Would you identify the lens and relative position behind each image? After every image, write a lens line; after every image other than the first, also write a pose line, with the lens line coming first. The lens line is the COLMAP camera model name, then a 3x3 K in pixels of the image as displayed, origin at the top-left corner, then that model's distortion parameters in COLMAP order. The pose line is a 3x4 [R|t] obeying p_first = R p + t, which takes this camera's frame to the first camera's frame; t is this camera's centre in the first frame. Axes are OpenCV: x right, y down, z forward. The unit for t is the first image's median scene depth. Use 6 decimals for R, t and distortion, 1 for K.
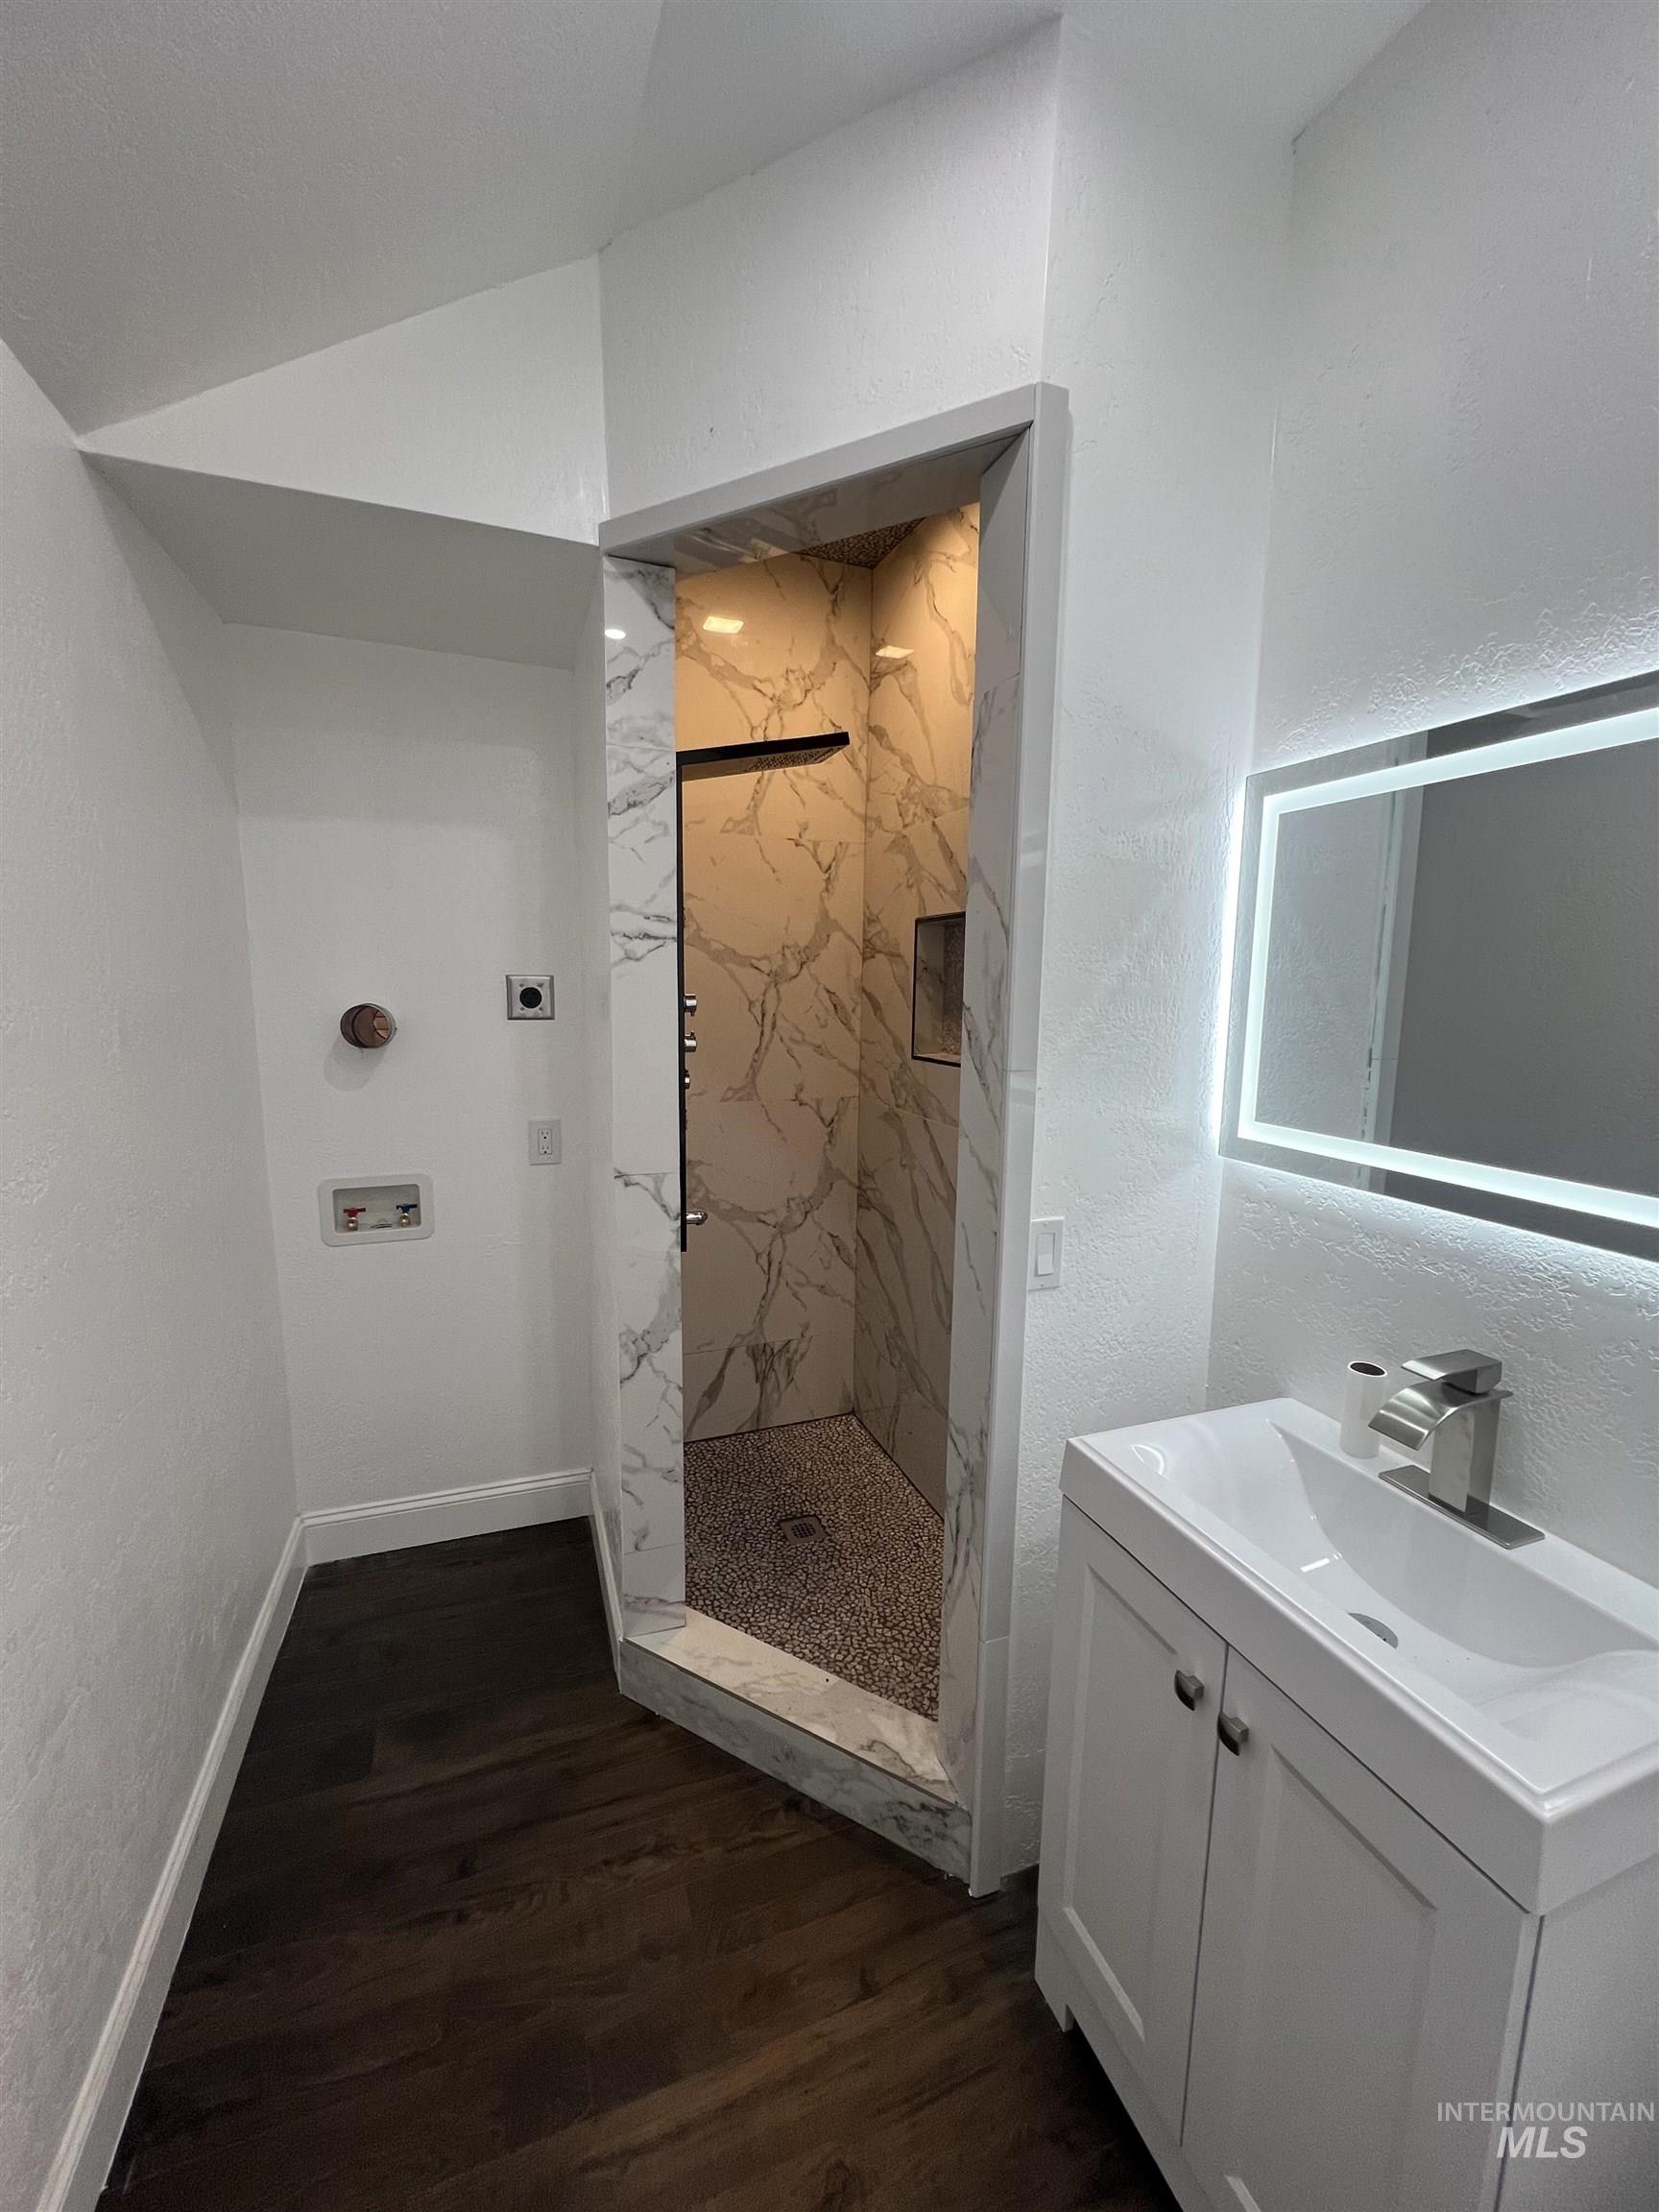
lens RADIAL K [[886.3, 0, 830.0], [0, 886.3, 1100.3], [0, 0, 1]] dist [0.001967, -0.000582]
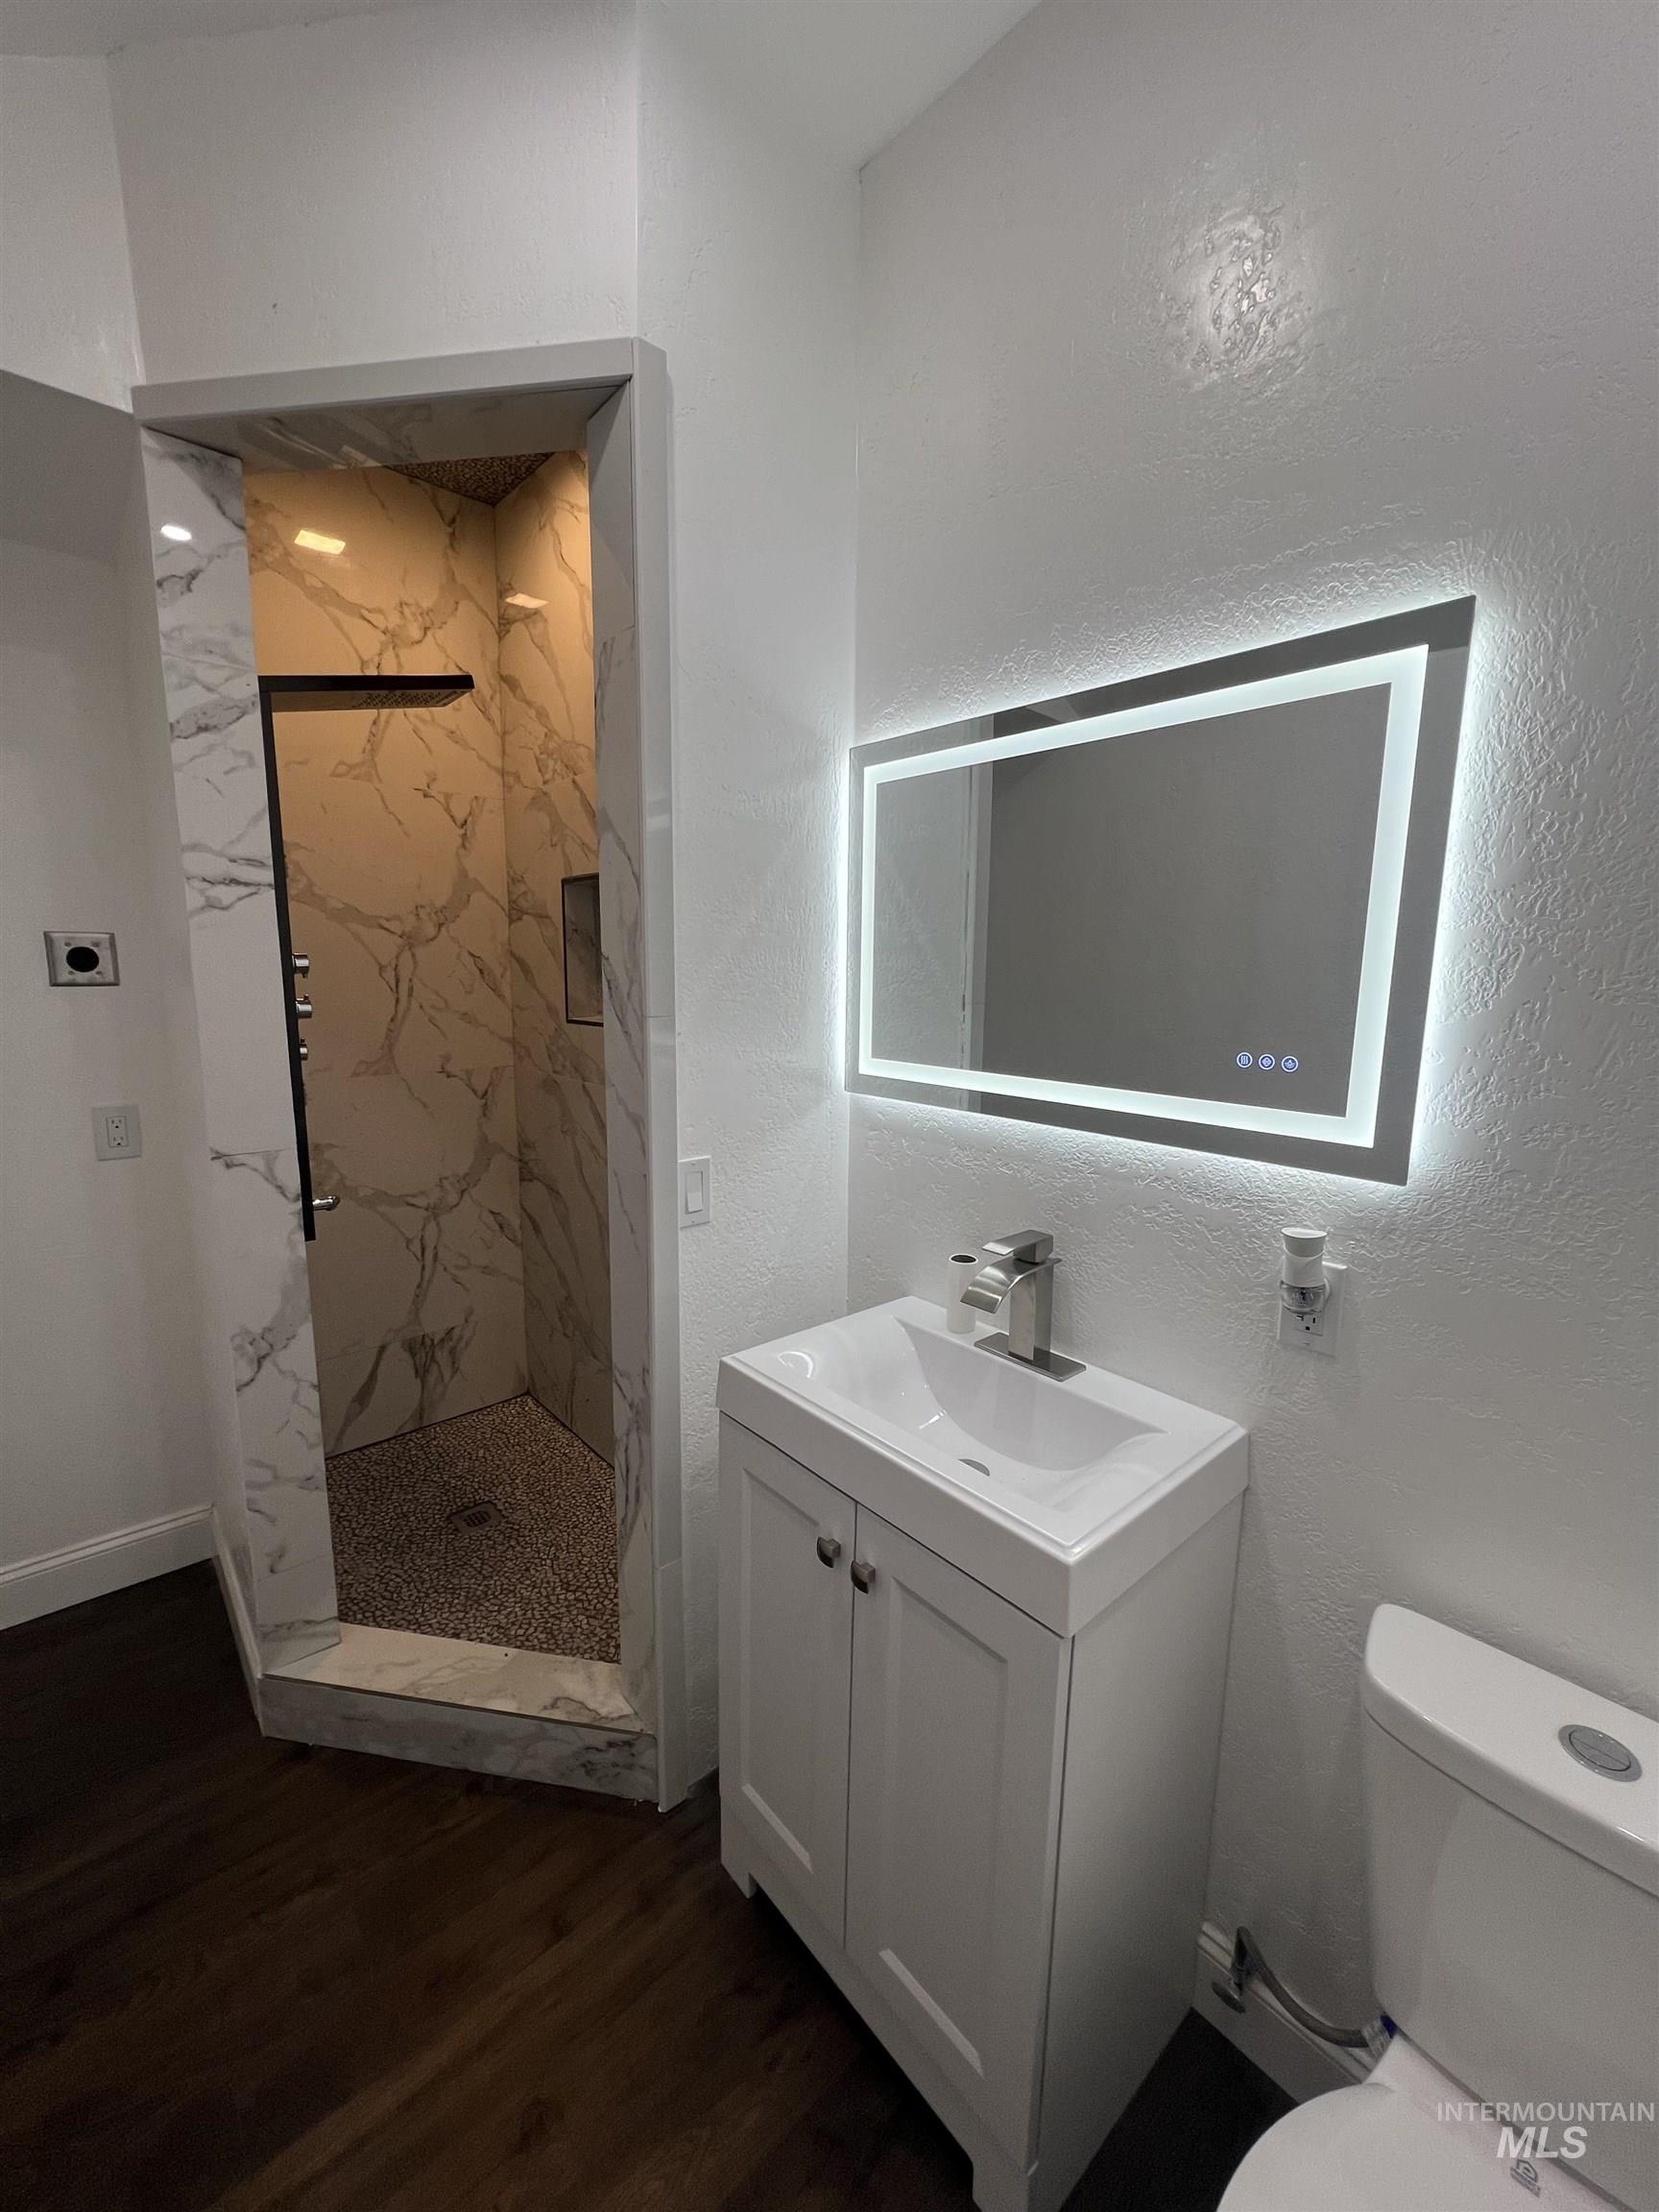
lens RADIAL K [[886.3, 0, 829.1], [0, 886.3, 1100.5], [0, 0, 1]] dist [0.001967, -0.000582]
pose [[0.935623, -0.057695, 0.348255, 0.026176], [0.049116, 0.998234, 0.033423, 0.030735], [-0.349568, -0.014167, 0.936804, -0.032525]]
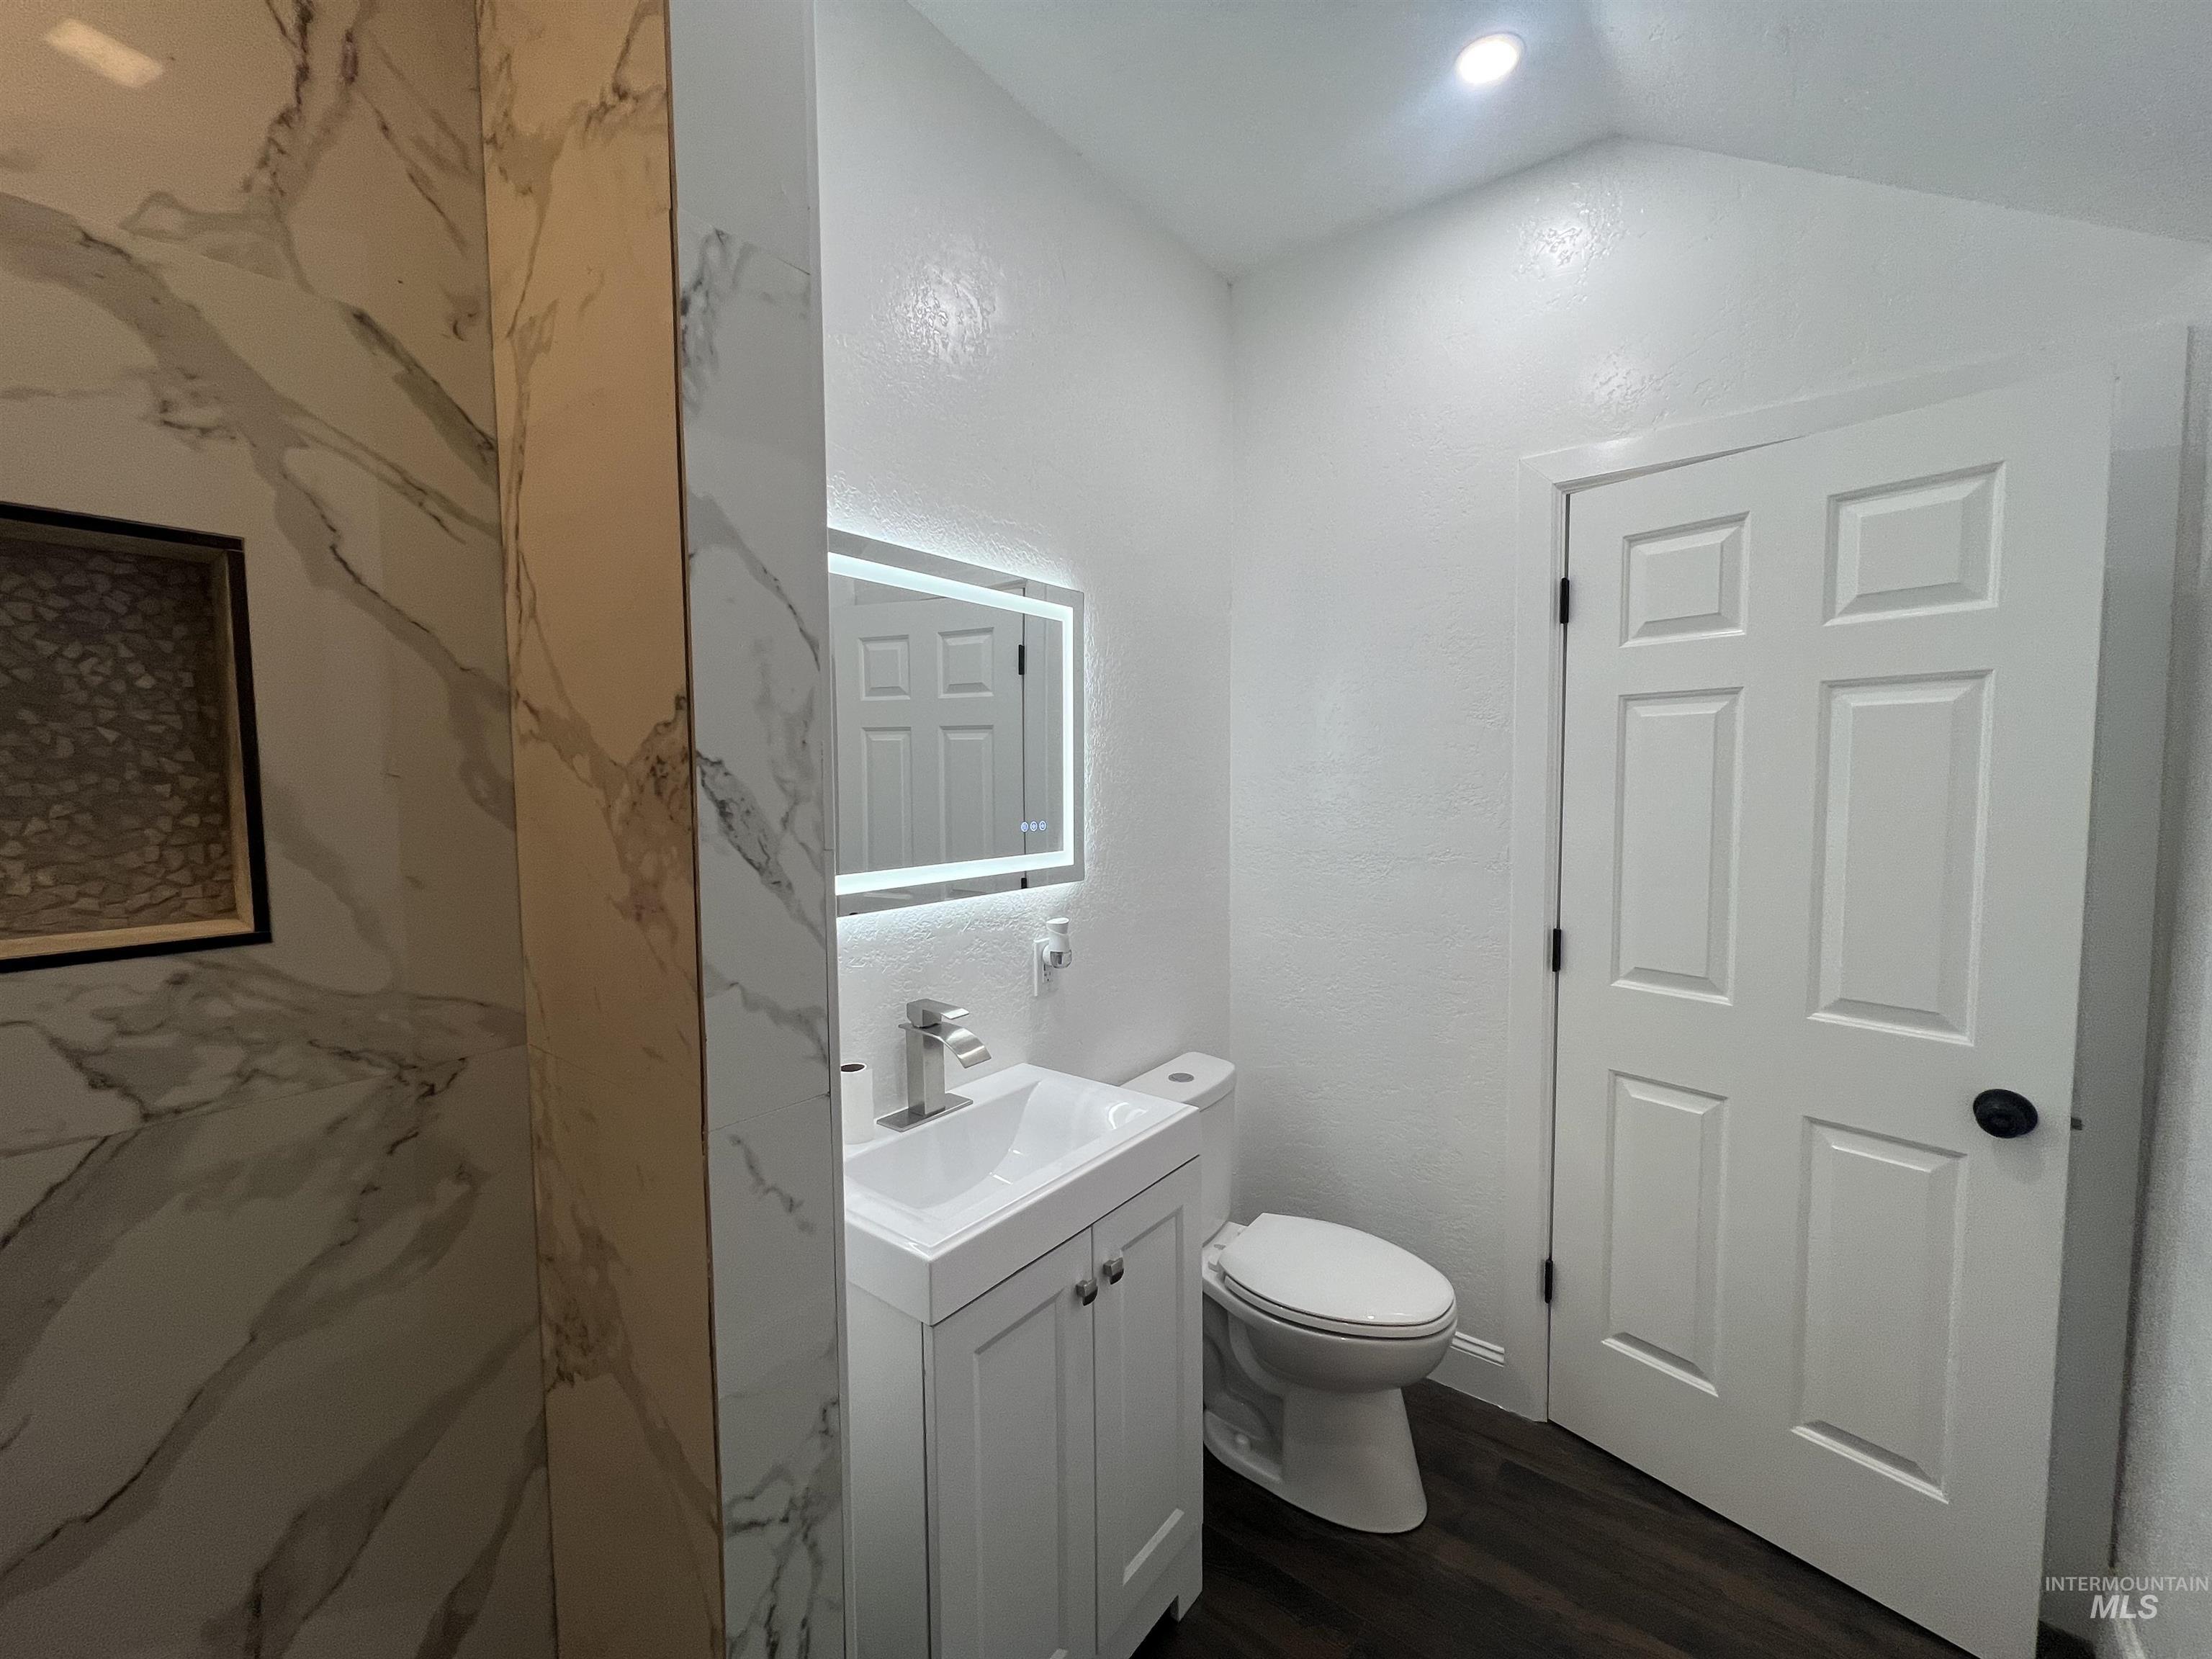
lens RADIAL K [[886.3, 0, 1104.8], [0, 886.3, 828.2], [0, 0, 1]] dist [0.001967, -0.000582]
pose [[-0.517770, -0.066265, 0.852950, -0.382049], [0.110481, 0.983468, 0.143470, -0.096479], [-0.848356, 0.168519, -0.501889, 0.895082]]
